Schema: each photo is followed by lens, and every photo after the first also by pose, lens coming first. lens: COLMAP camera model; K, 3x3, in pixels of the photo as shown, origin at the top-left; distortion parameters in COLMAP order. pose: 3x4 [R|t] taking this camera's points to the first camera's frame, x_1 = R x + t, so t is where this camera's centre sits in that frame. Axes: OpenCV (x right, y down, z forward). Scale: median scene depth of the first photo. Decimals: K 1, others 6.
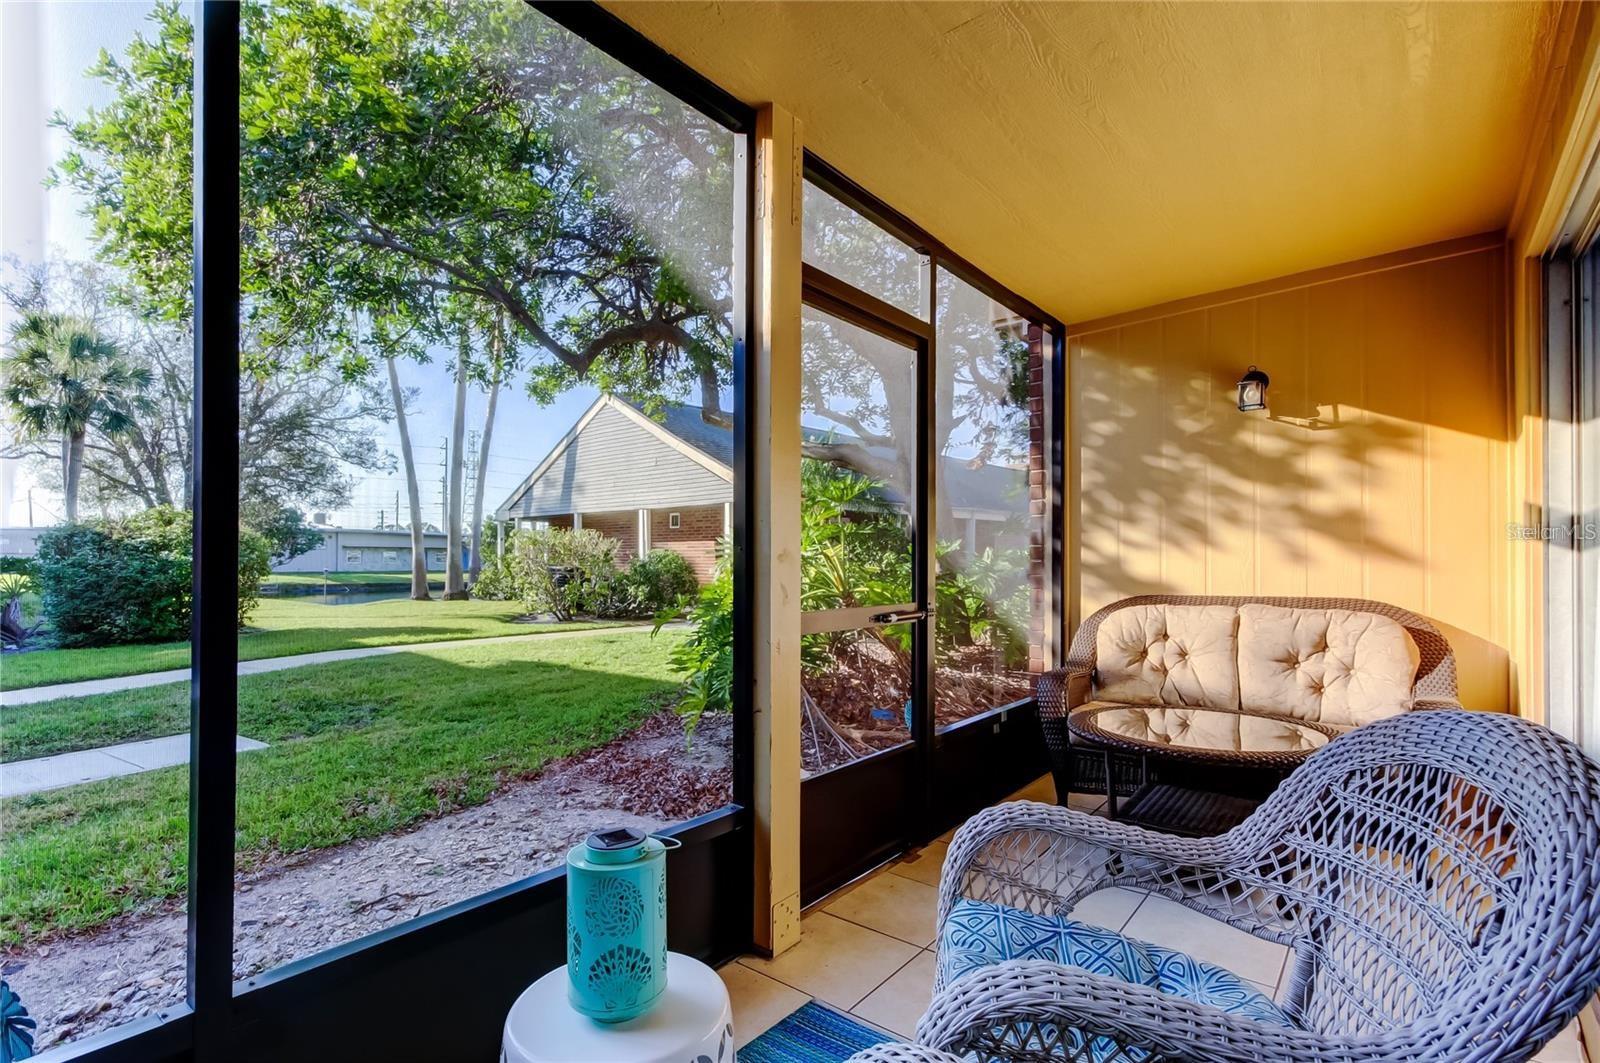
lens RADIAL K [[757.2, 0, 809.0], [0, 757.2, 556.4], [0, 0, 1]] dist [0.033476, -0.015076]
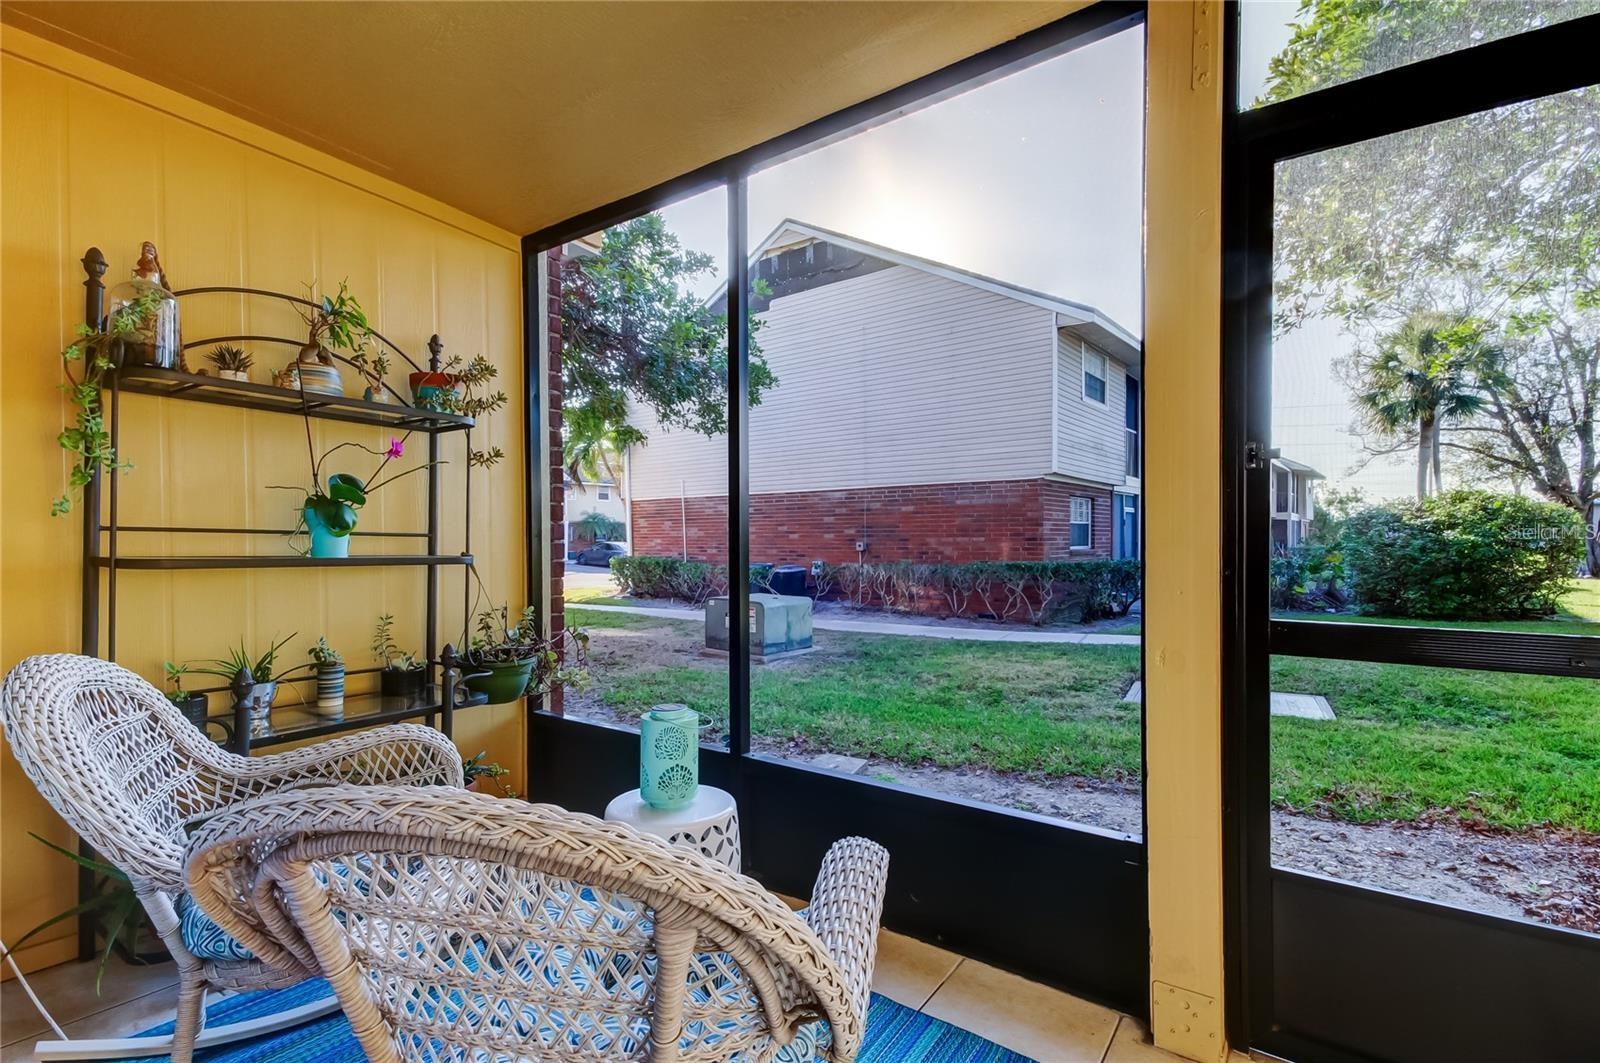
lens RADIAL K [[757.2, 0, 809.0], [0, 757.2, 556.4], [0, 0, 1]] dist [0.033476, -0.015076]
pose [[0.047183, 0.021615, -0.998652, 0.141904], [0.005505, 0.999745, 0.021899, 0.000396], [0.998871, -0.006531, 0.047052, 0.121764]]
